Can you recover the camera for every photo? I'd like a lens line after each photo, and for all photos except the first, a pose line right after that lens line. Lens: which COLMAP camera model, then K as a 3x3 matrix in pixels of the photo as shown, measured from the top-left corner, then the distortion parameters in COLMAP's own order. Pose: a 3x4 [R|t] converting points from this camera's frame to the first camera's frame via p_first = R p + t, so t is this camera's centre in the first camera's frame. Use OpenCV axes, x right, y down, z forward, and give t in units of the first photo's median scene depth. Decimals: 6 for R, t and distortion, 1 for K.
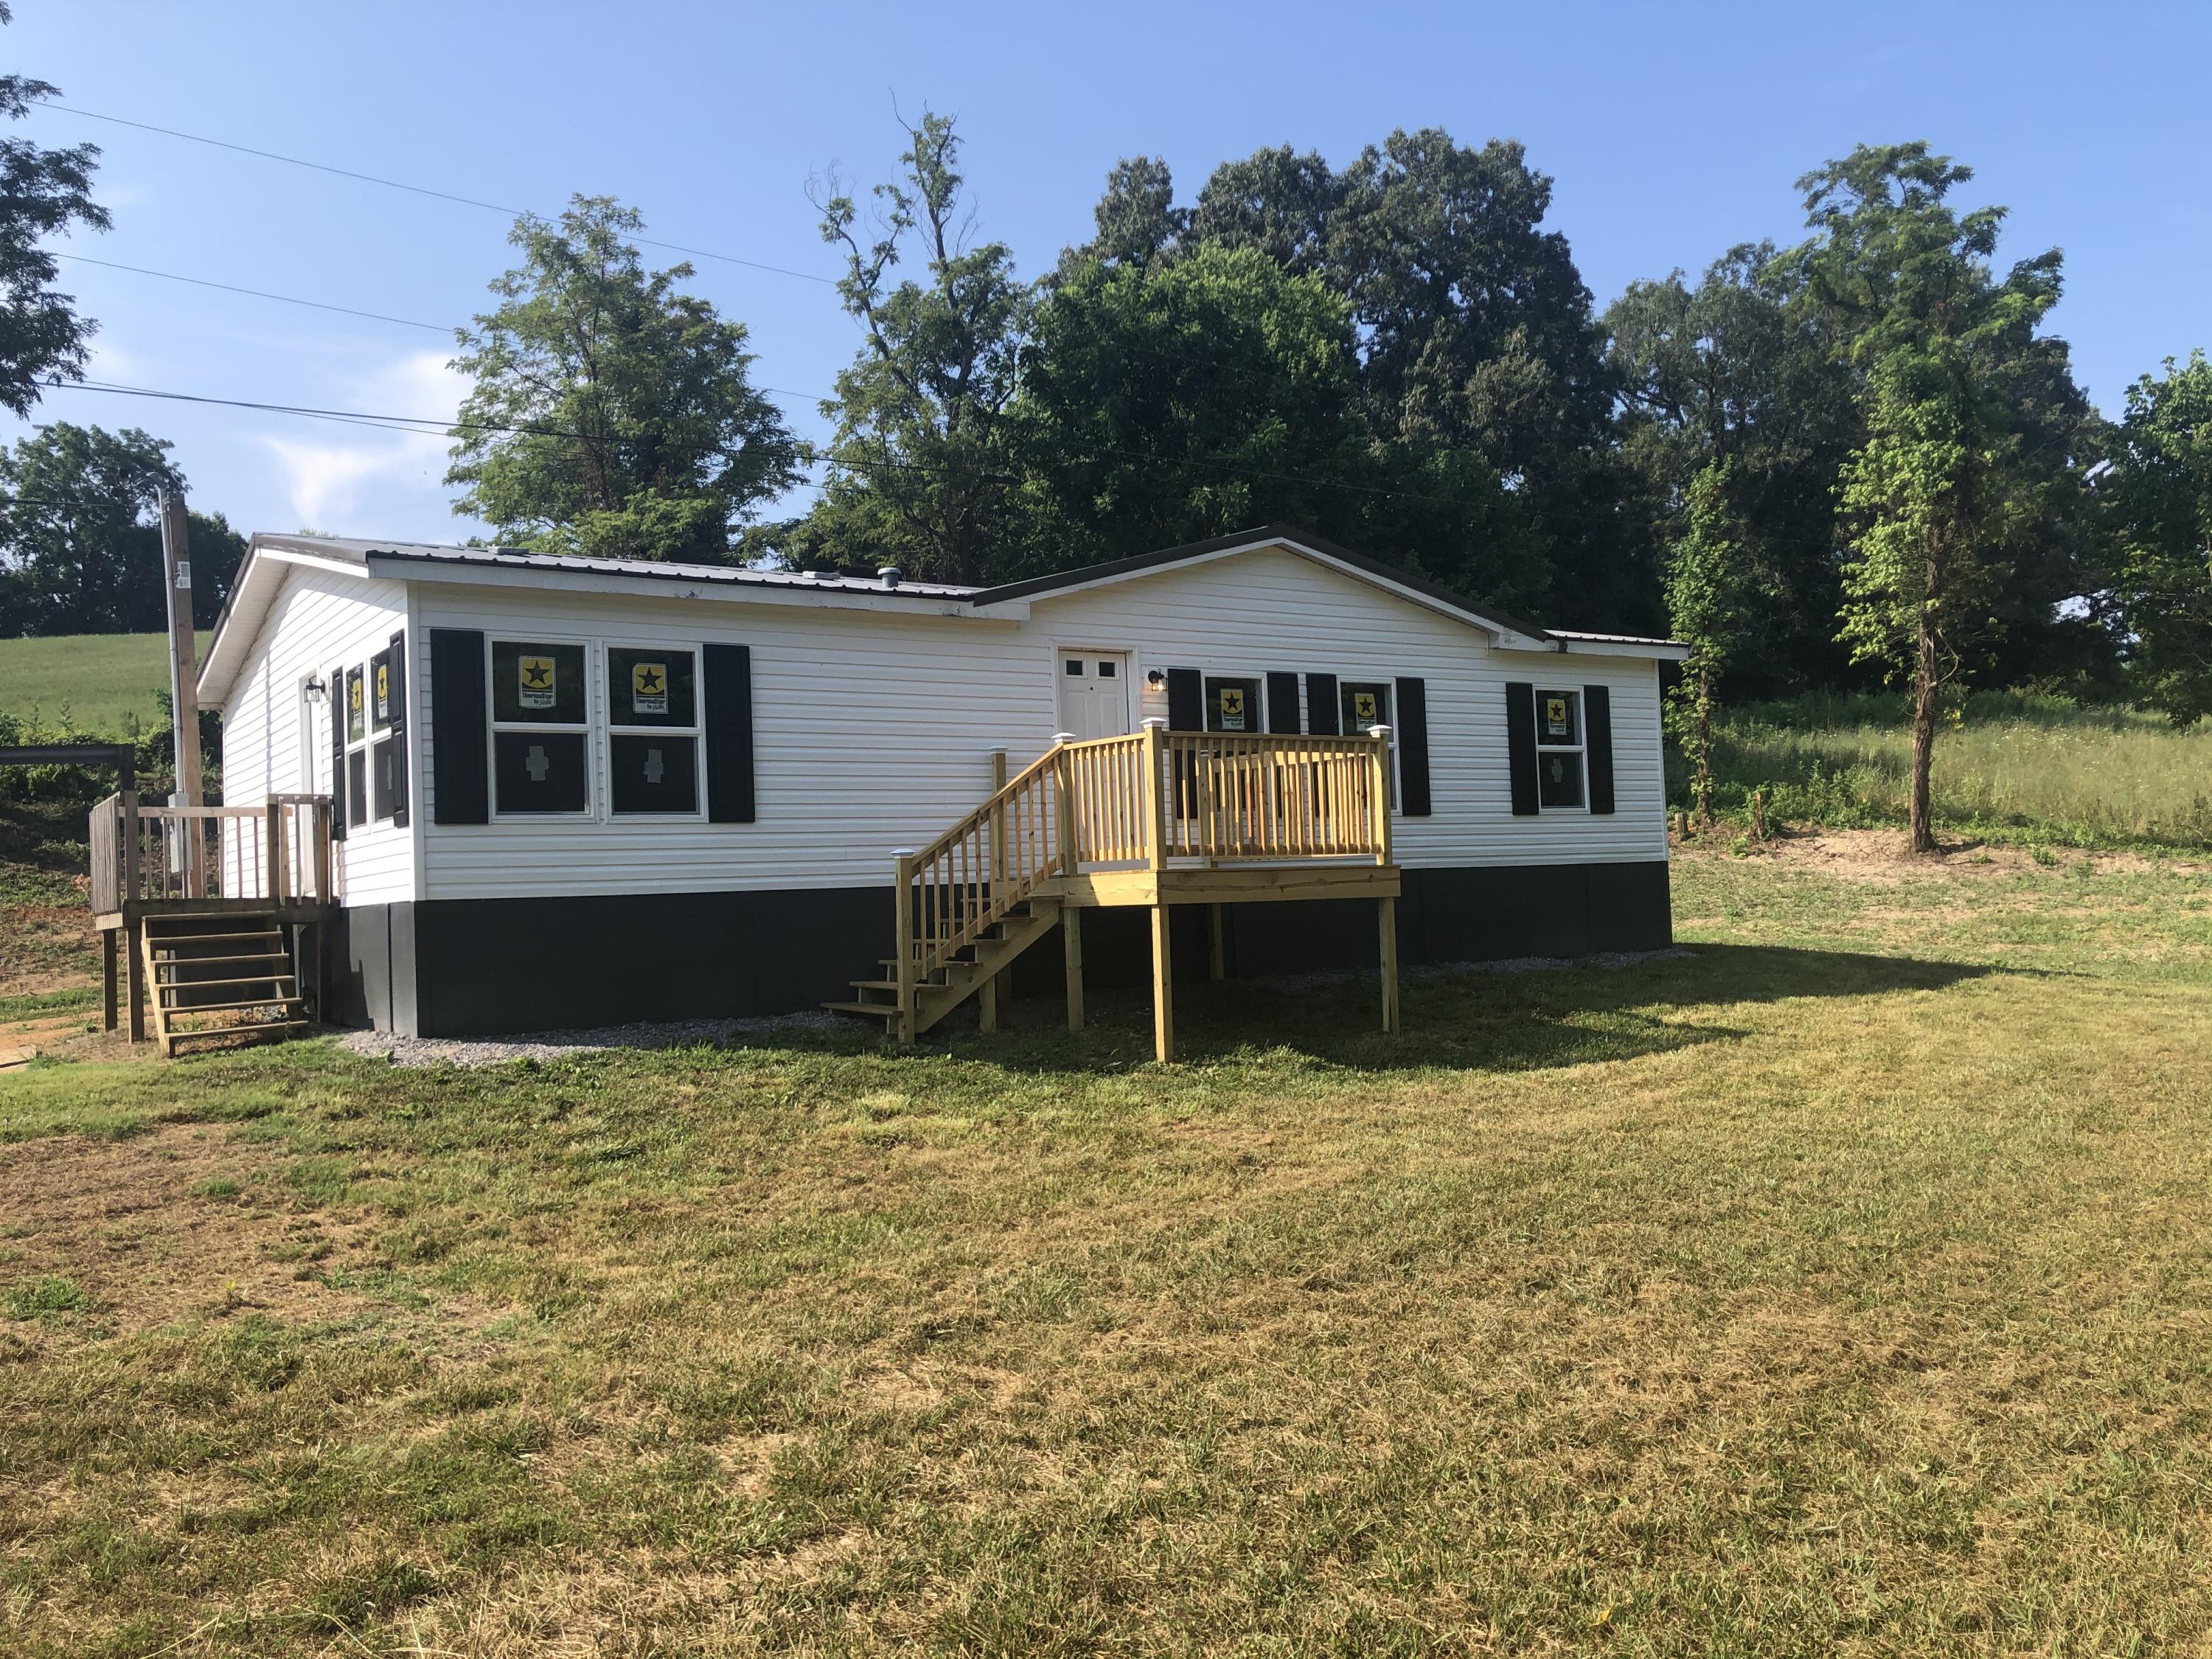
lens RADIAL K [[1831.4, 0, 1115.3], [0, 1831.4, 824.1], [0, 0, 1]] dist [0.033600, -0.041385]
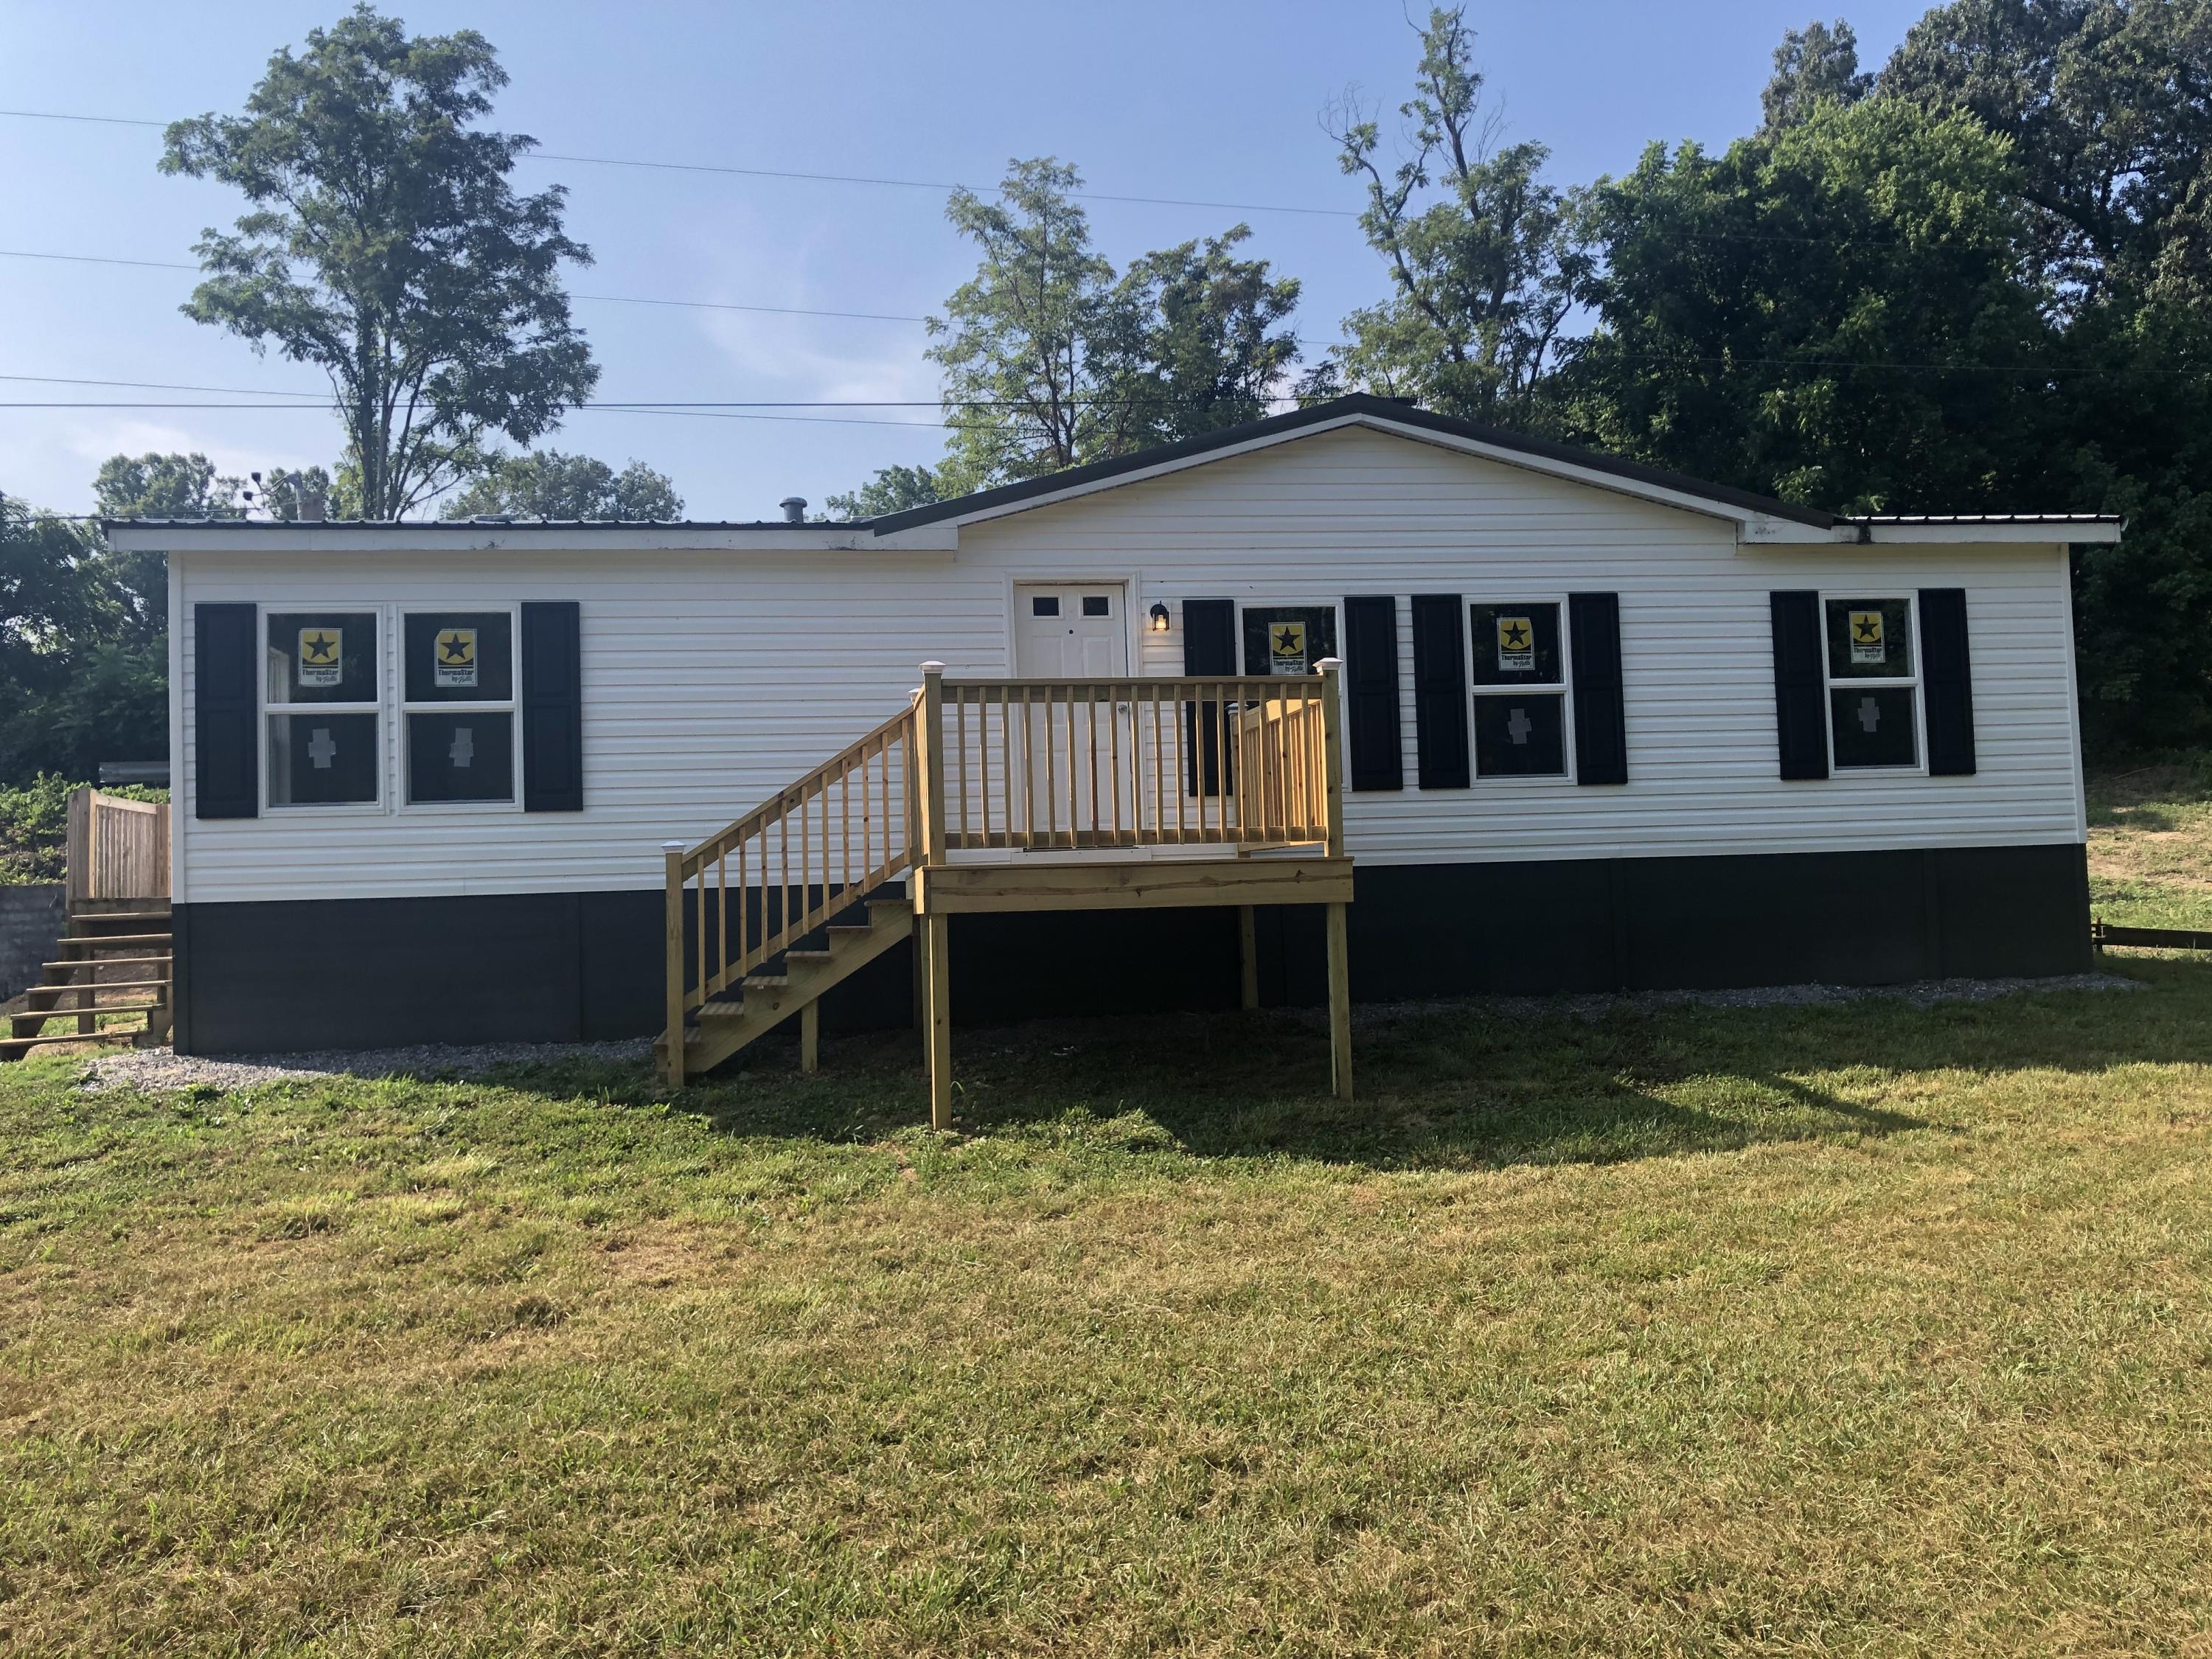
lens RADIAL K [[1831.4, 0, 1106.0], [0, 1831.4, 818.5], [0, 0, 1]] dist [0.033600, -0.041385]
pose [[0.900457, -0.014409, -0.434706, 0.277691], [0.016983, 0.999854, 0.002038, 0.003360], [0.434613, -0.009217, 0.900570, 0.248723]]
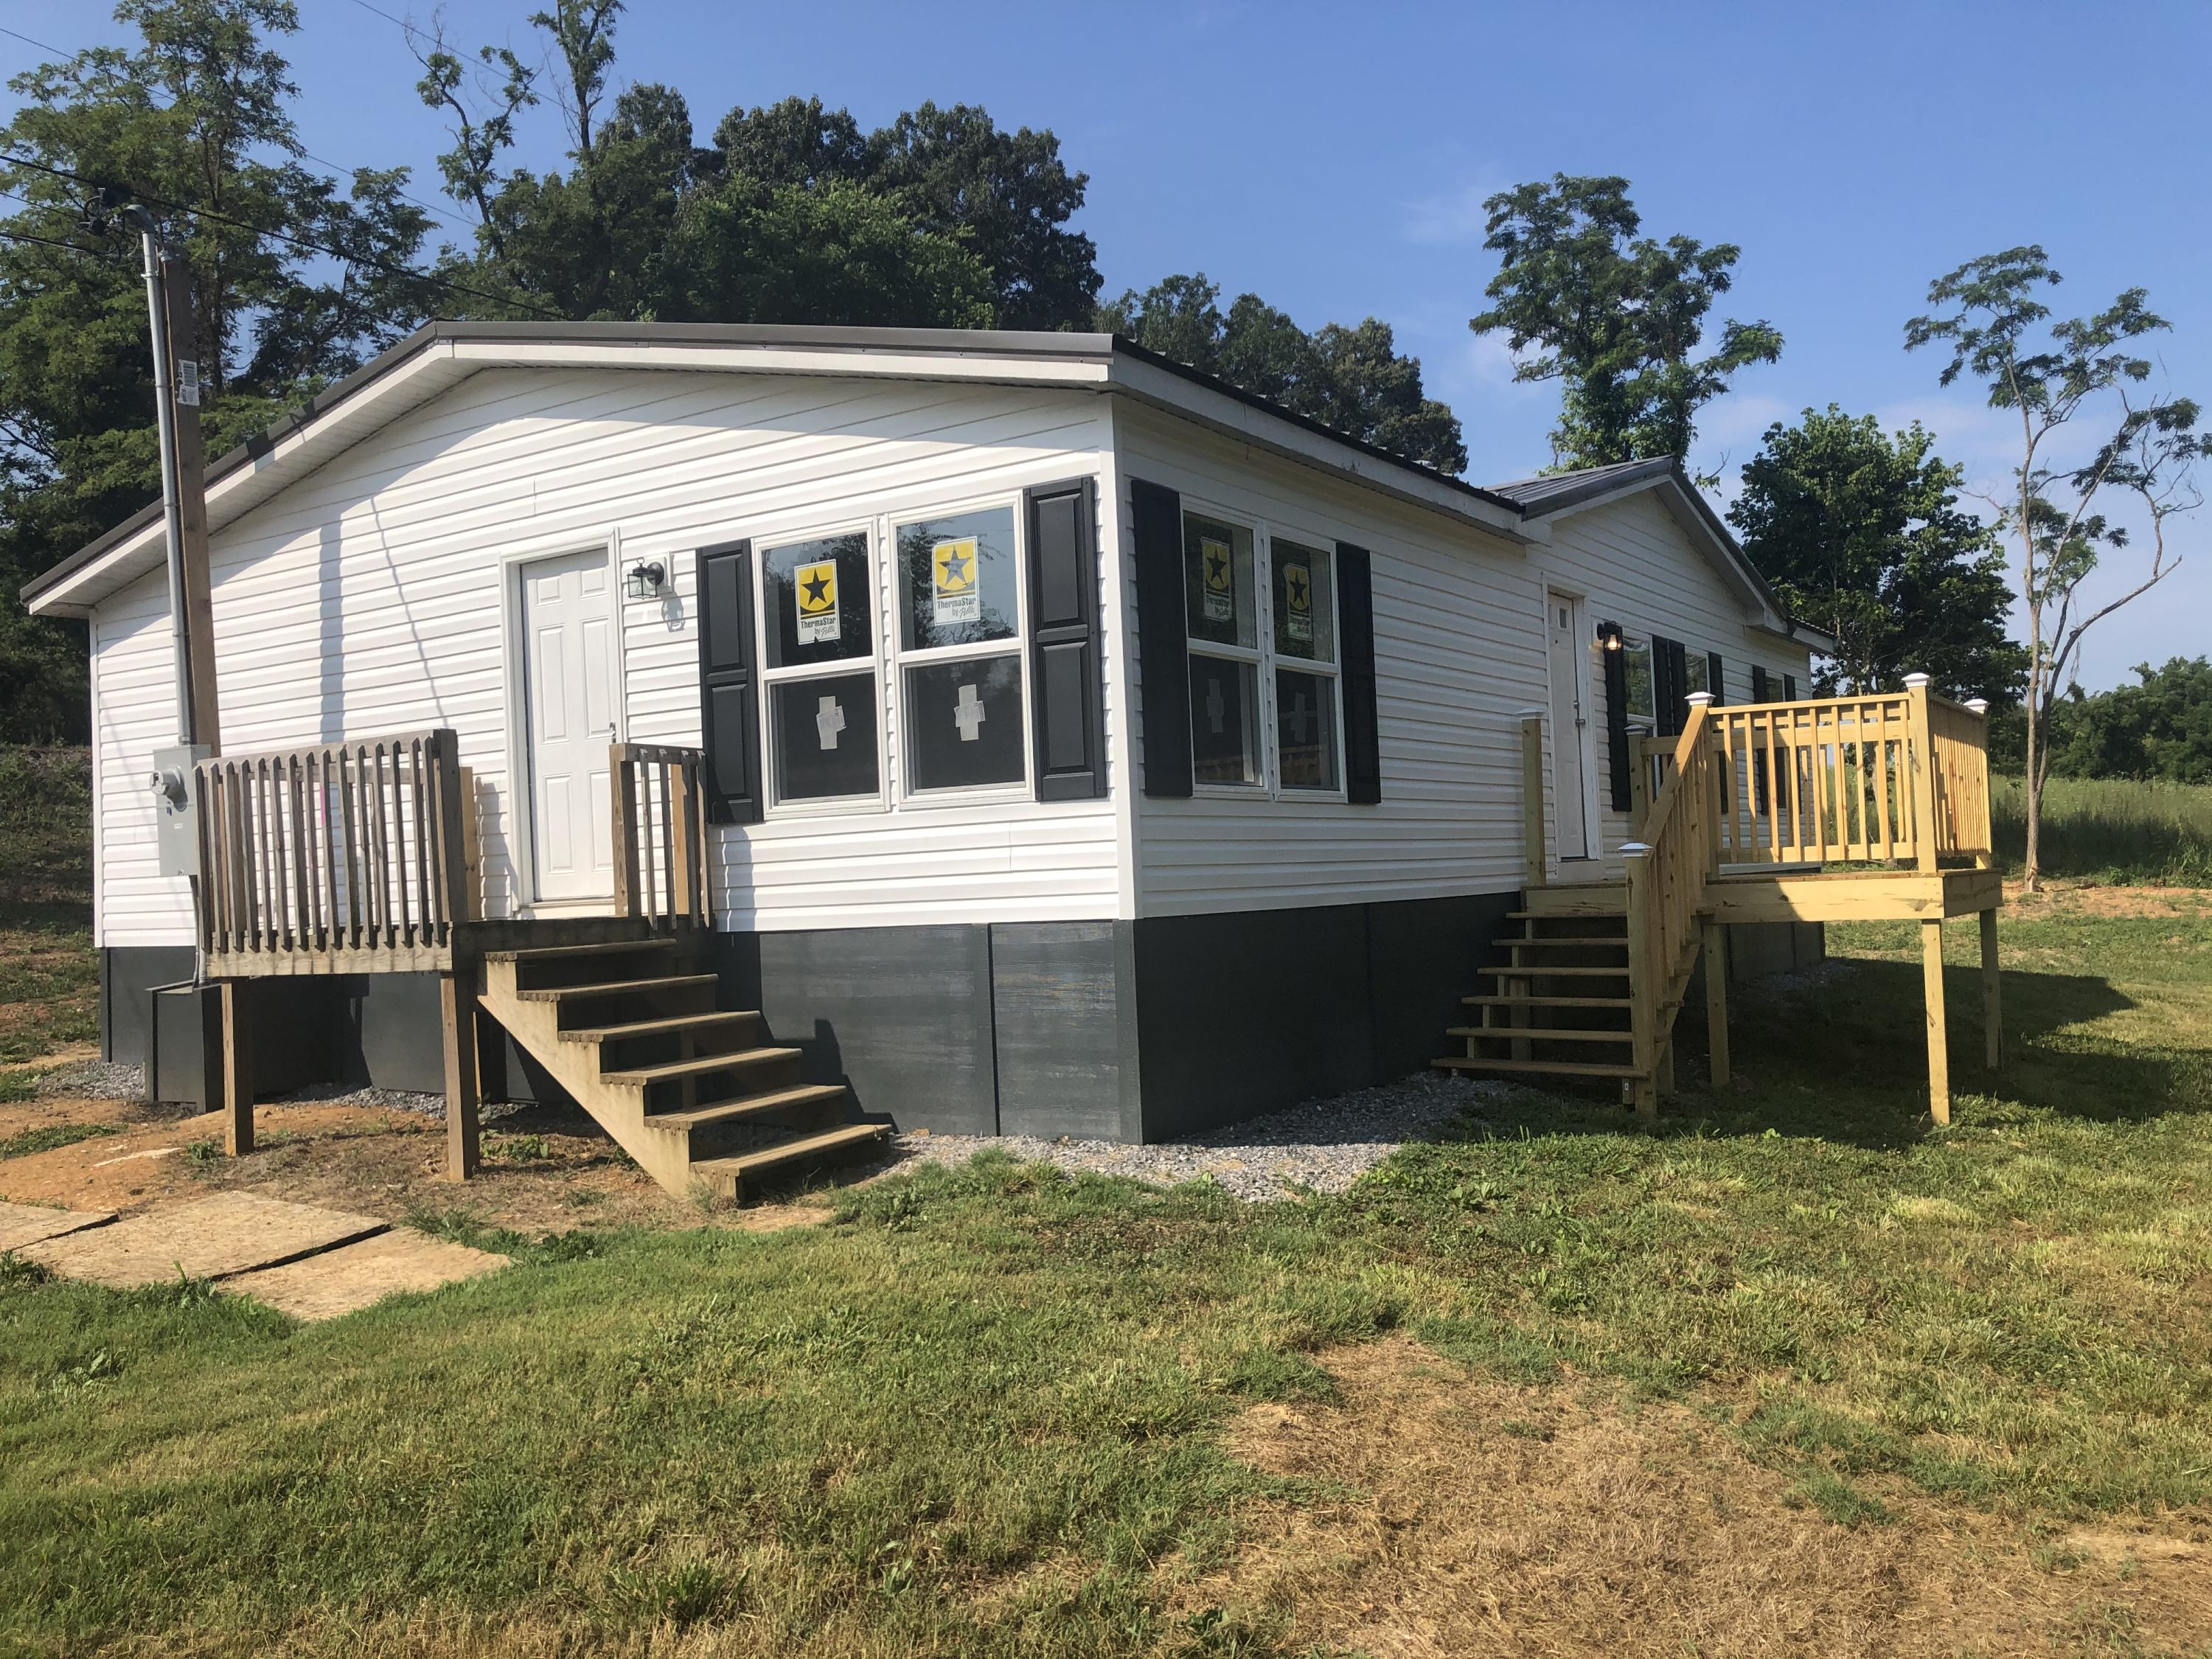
lens RADIAL K [[1831.4, 0, 1101.0], [0, 1831.4, 819.4], [0, 0, 1]] dist [0.033600, -0.041385]
pose [[0.923421, 0.016089, 0.383452, -0.405391], [-0.013099, 0.999860, -0.010406, 0.009627], [-0.383566, 0.004586, 0.923502, 0.284389]]
